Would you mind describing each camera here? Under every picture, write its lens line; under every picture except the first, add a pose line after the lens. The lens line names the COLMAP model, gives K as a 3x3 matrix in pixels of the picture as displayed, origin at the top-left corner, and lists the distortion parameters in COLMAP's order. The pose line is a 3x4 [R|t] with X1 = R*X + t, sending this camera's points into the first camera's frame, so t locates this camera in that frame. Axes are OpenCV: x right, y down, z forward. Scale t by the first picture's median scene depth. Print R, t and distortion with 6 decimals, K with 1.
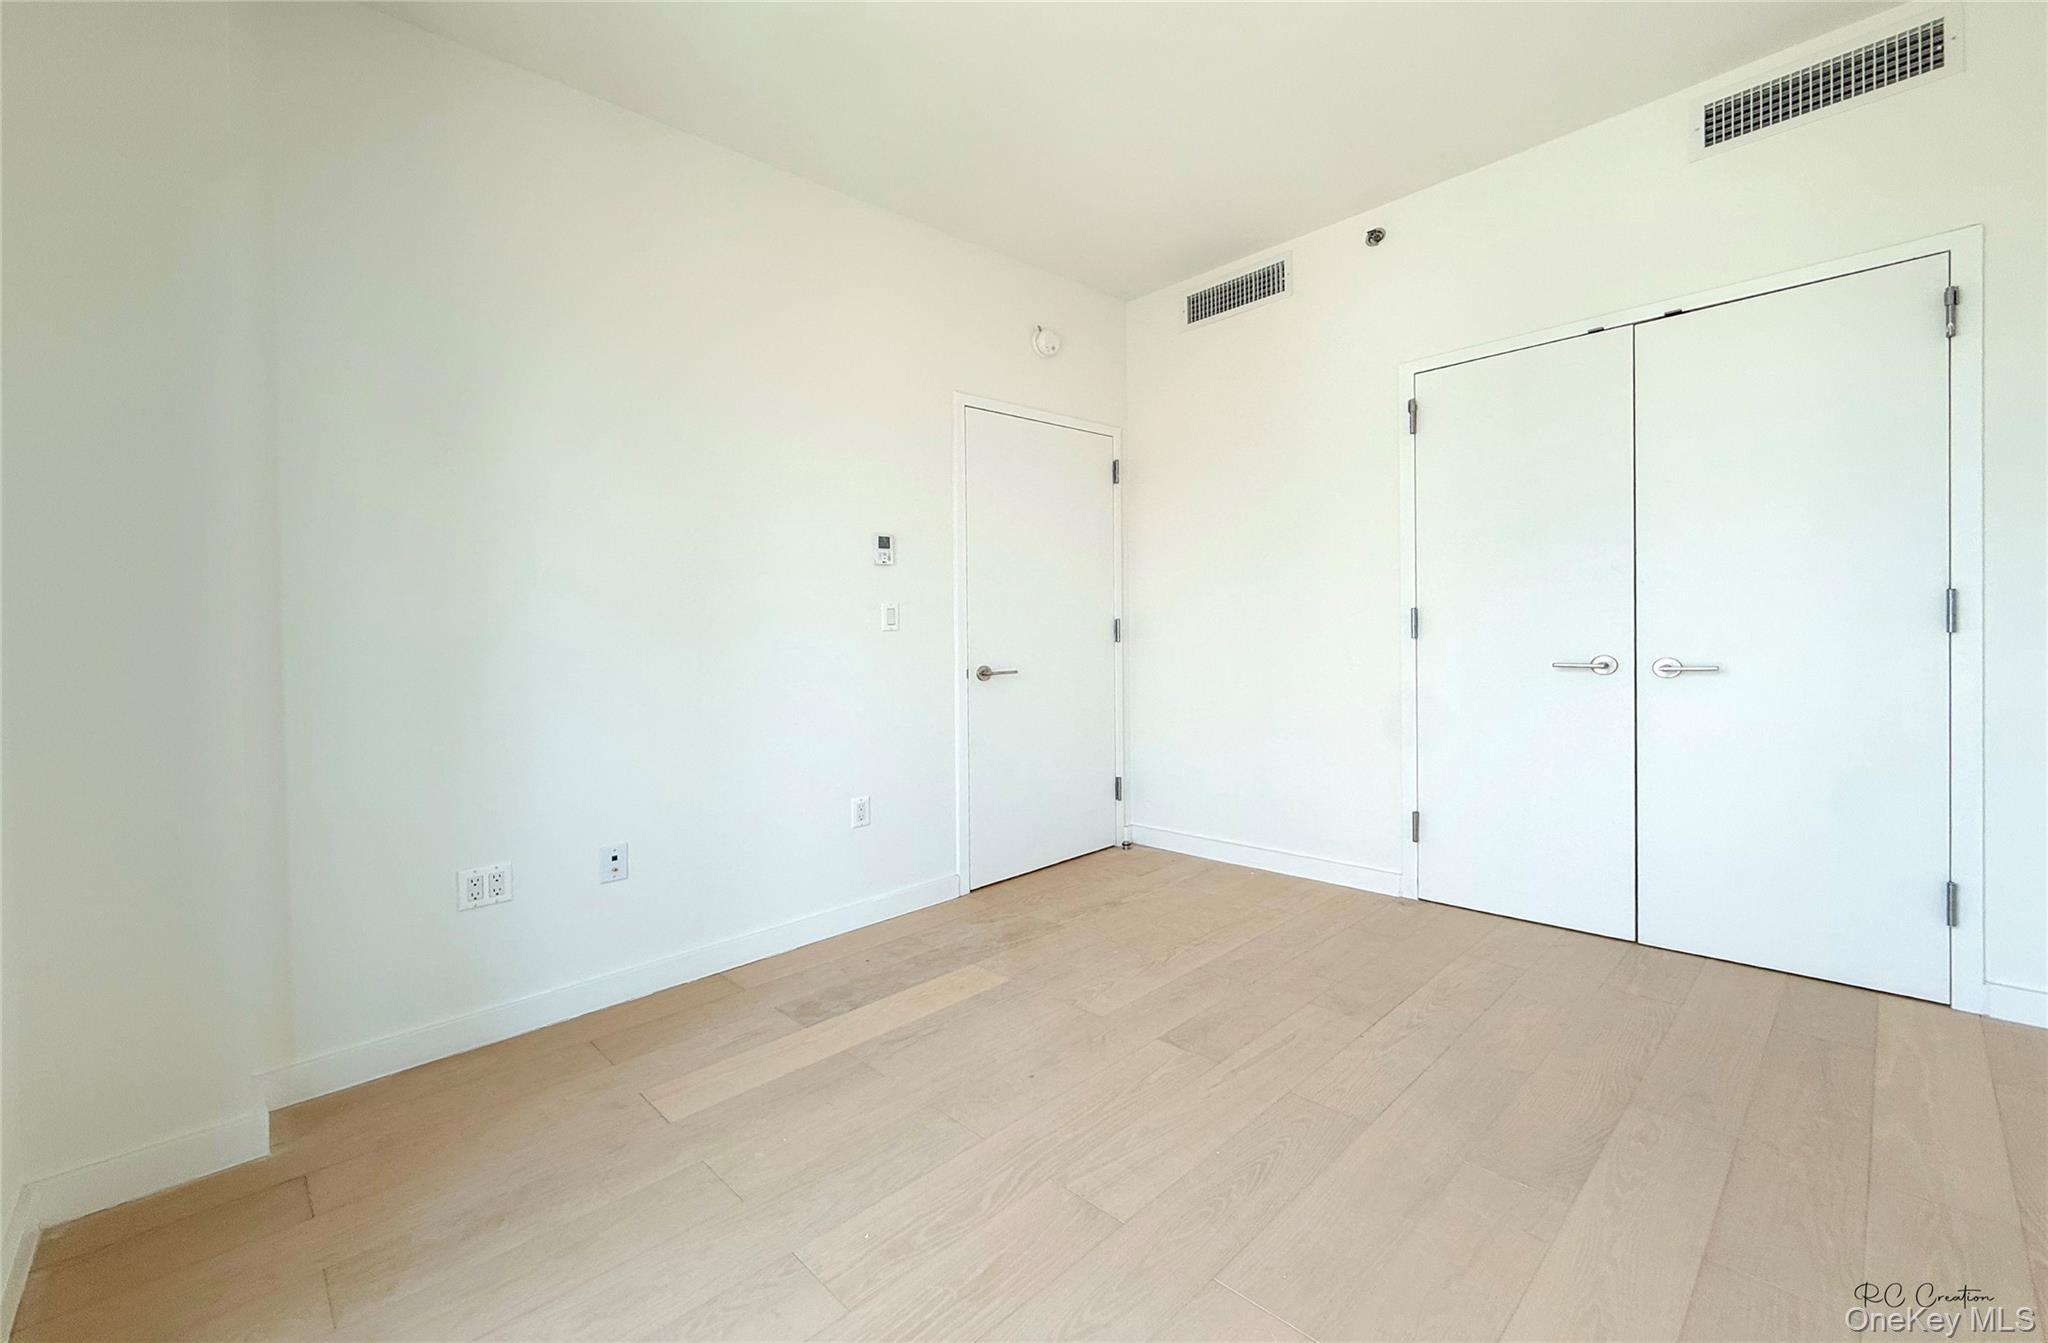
lens RADIAL K [[834.4, 0, 1019.9], [0, 834.4, 654.4], [0, 0, 1]] dist [0.000798, 0.000087]
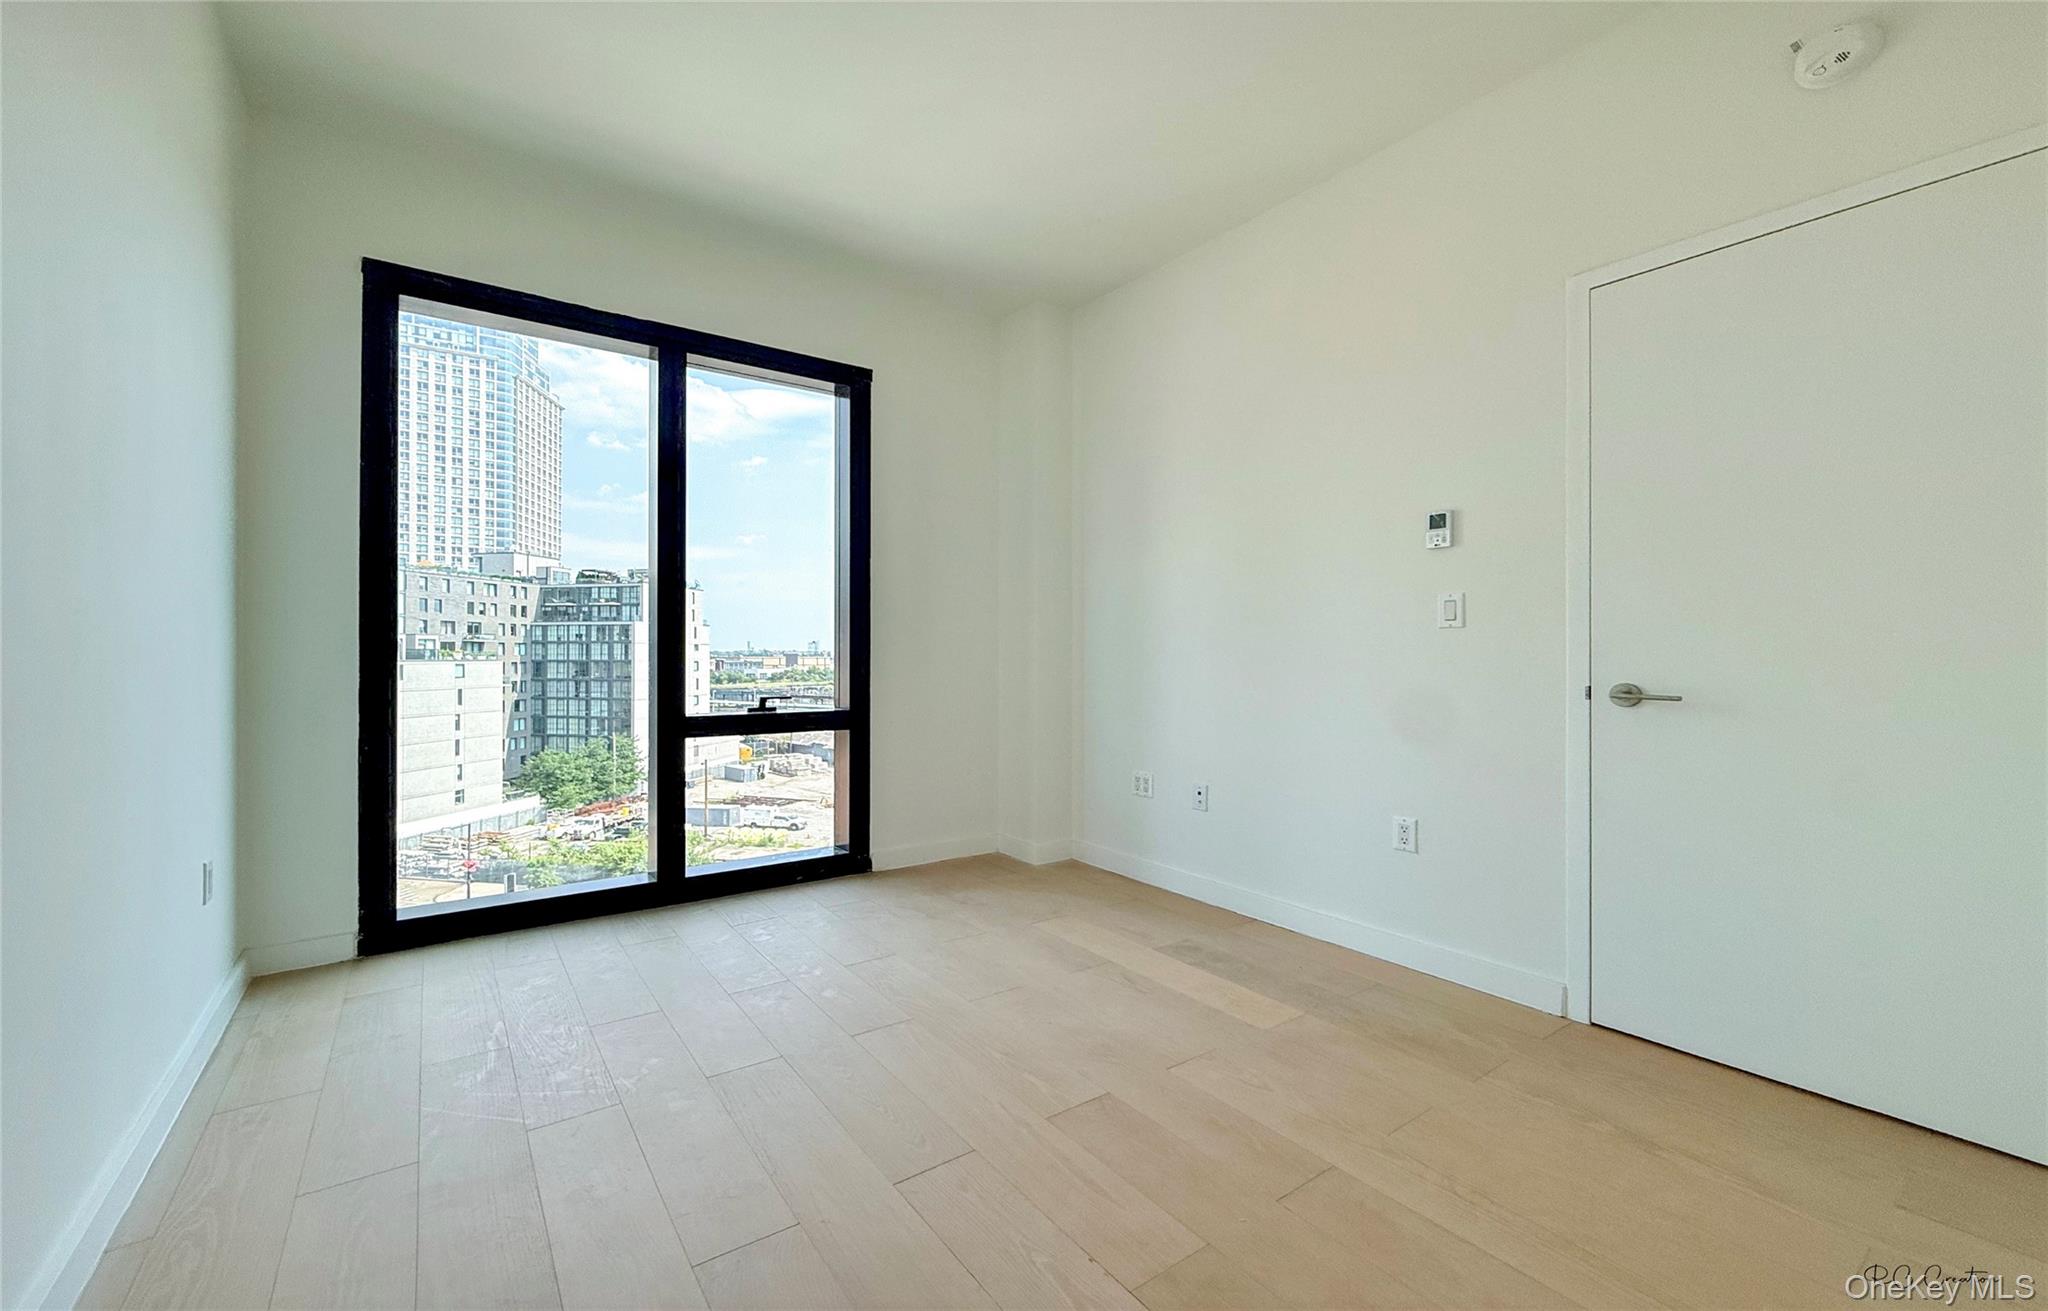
lens RADIAL K [[835.1, 0, 1024.0], [0, 835.1, 655.5], [0, 0, 1]] dist [-0.000045, 0.000002]
pose [[-0.138608, 0.029657, -0.989903, 0.903794], [-0.032011, 0.998895, 0.034408, -0.020210], [0.989830, 0.036457, -0.137505, 0.892373]]
